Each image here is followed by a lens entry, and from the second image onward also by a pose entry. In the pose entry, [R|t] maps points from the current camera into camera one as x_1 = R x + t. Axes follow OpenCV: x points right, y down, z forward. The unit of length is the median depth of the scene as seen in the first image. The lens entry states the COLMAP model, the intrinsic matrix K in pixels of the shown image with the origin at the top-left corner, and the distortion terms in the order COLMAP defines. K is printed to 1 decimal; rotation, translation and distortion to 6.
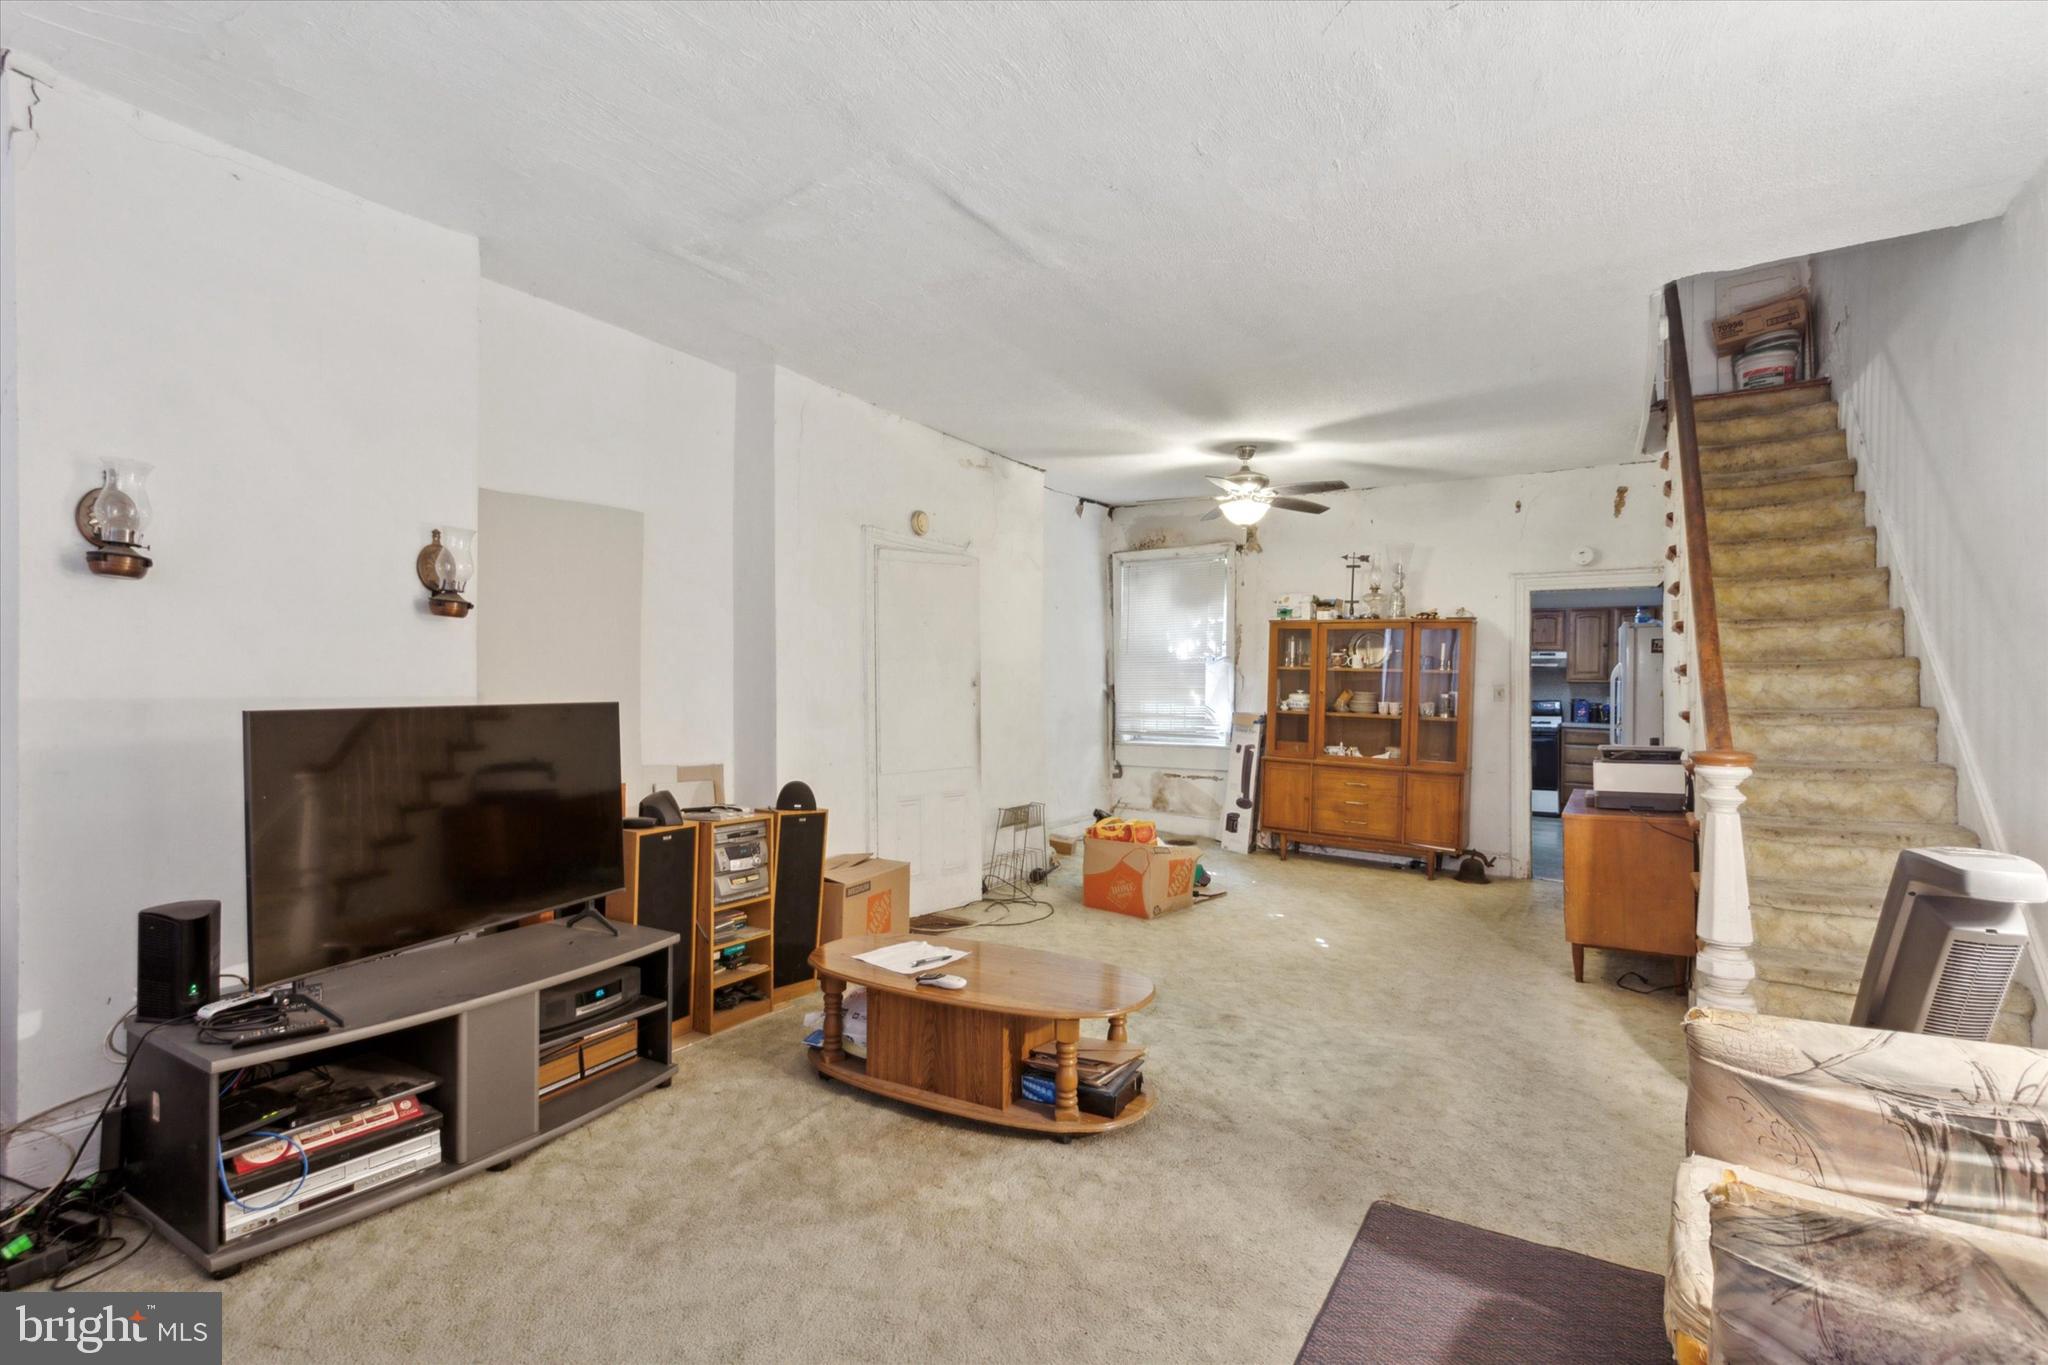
lens RADIAL K [[952.0, 0, 983.9], [0, 952.0, 702.4], [0, 0, 1]] dist [0.002032, -0.000830]
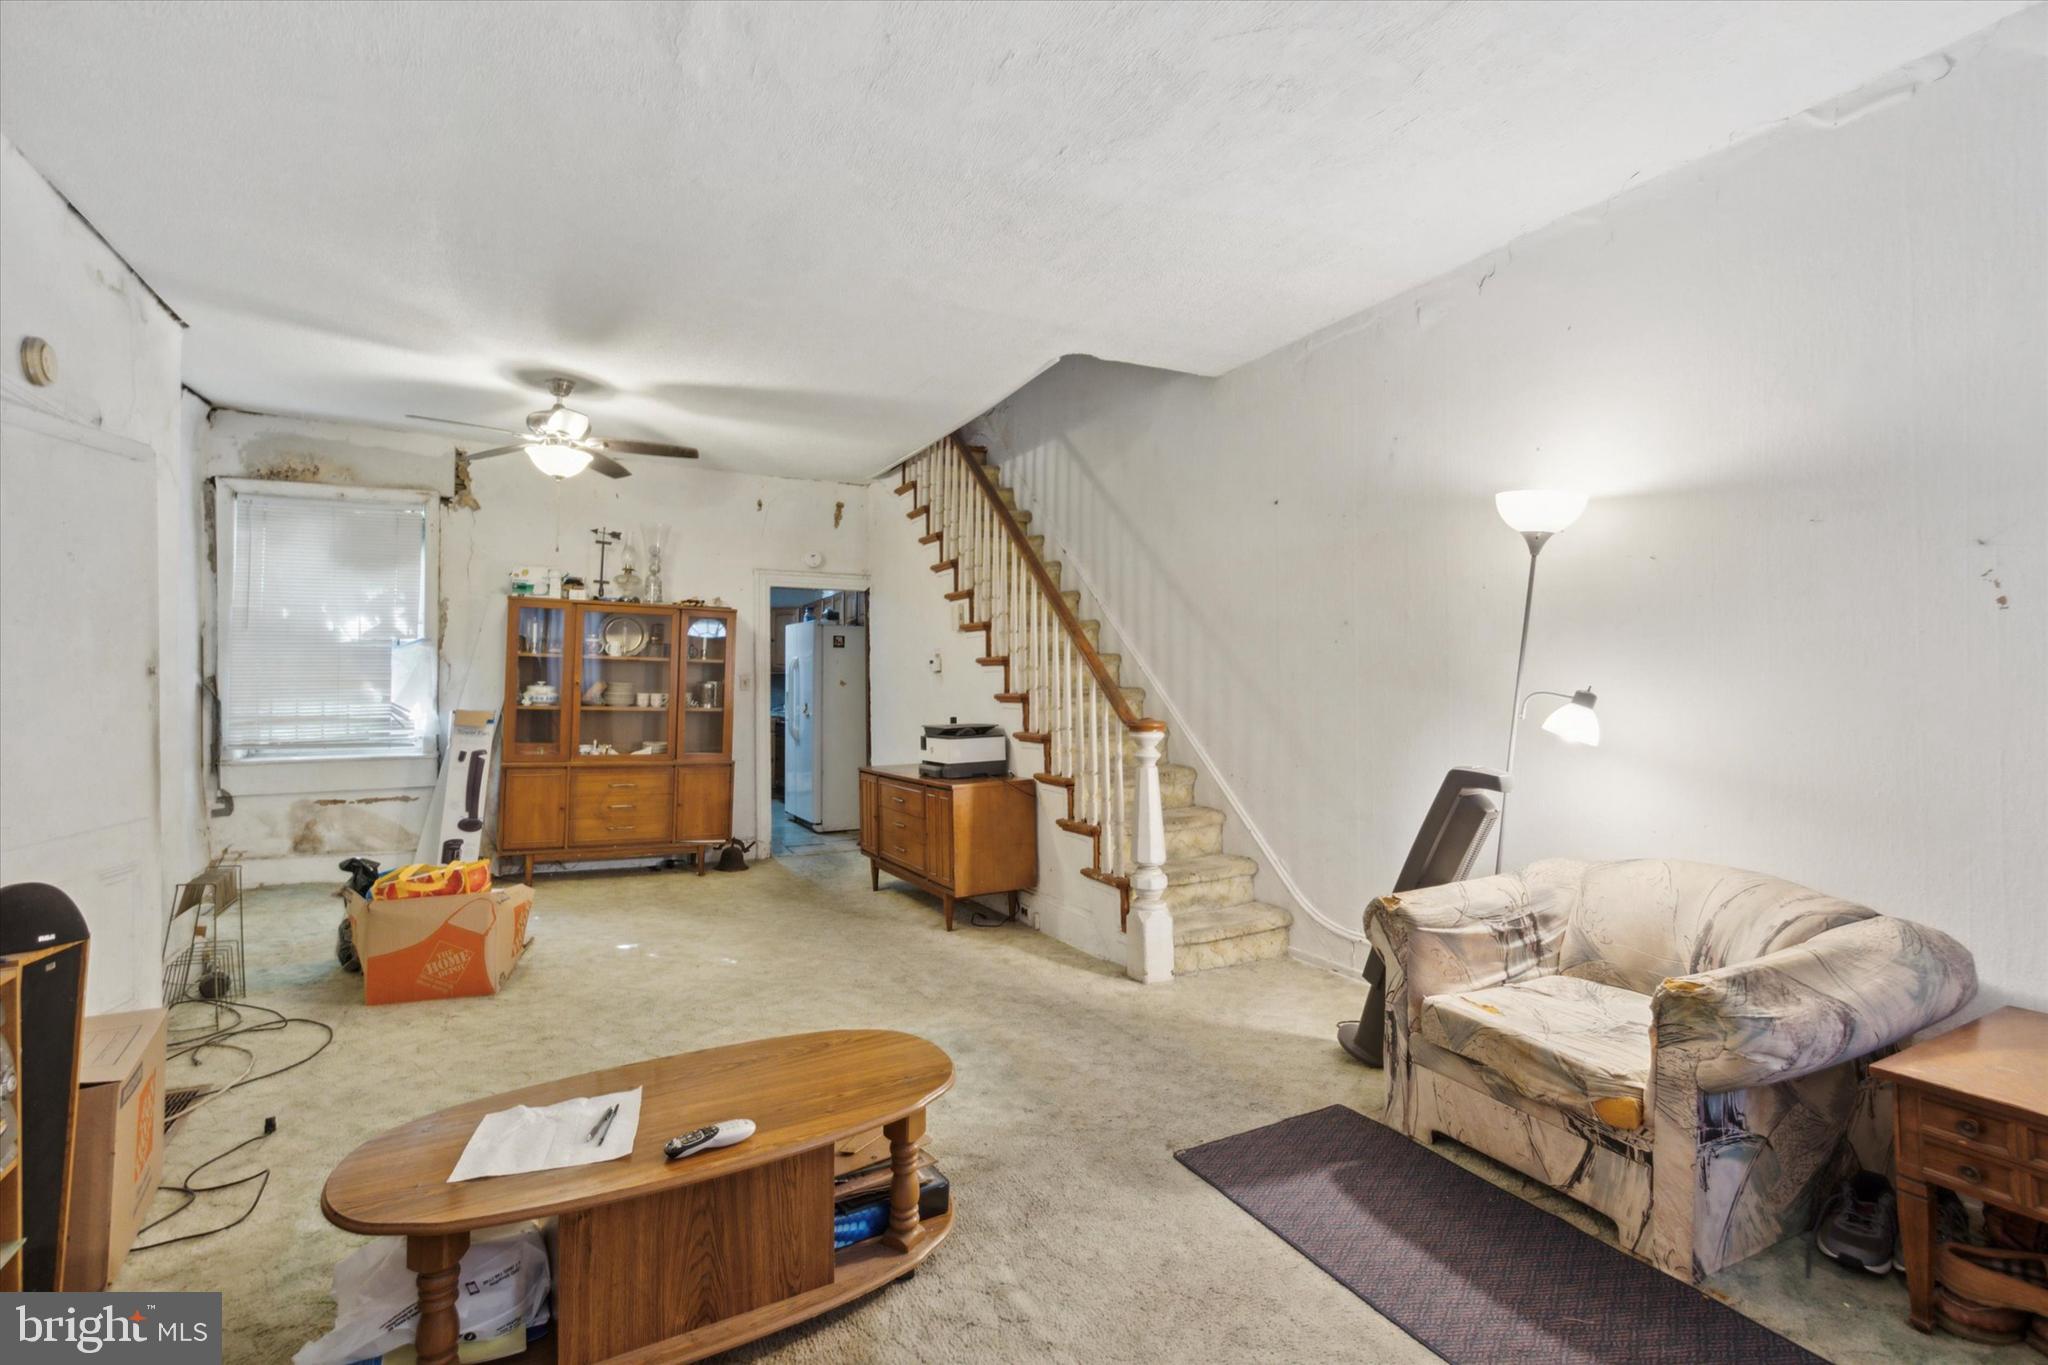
lens RADIAL K [[959.3, 0, 1032.6], [0, 959.3, 685.8], [0, 0, 1]] dist [0.011211, -0.000478]
pose [[0.487739, -0.010102, 0.872931, -0.210796], [0.019952, 0.999801, 0.000422, -0.000550], [-0.872761, 0.017211, 0.487844, 0.215182]]
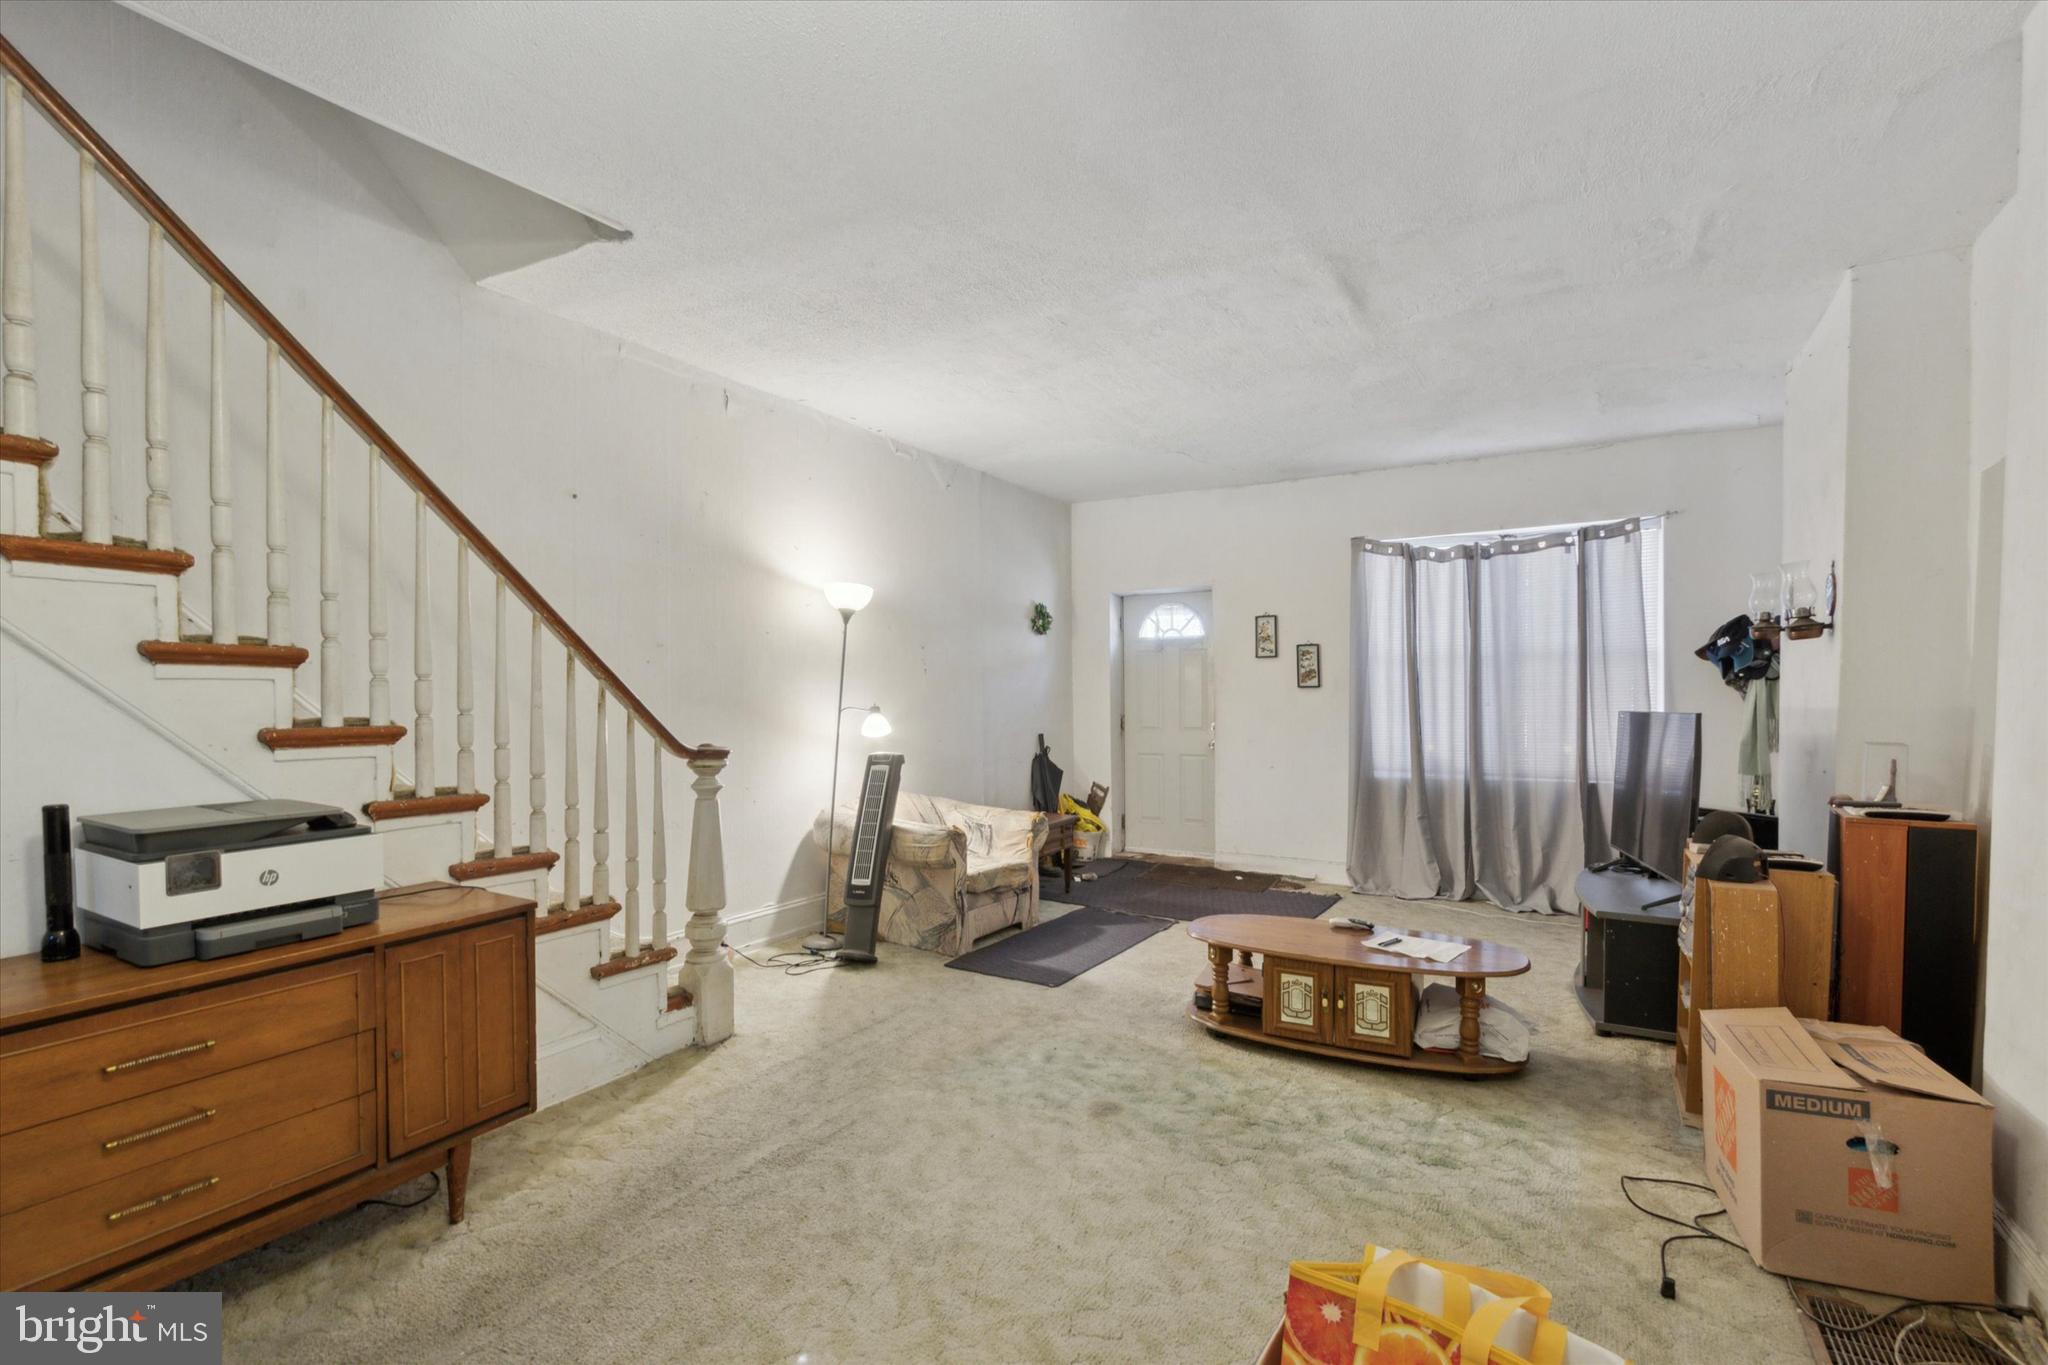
lens RADIAL K [[959.3, 0, 1032.6], [0, 959.3, 685.8], [0, 0, 1]] dist [0.011211, -0.000478]
pose [[-0.997618, -0.005614, -0.068748, 0.207346], [-0.005272, 0.999973, -0.005166, -0.005710], [0.068775, -0.004791, -0.997621, 0.981319]]
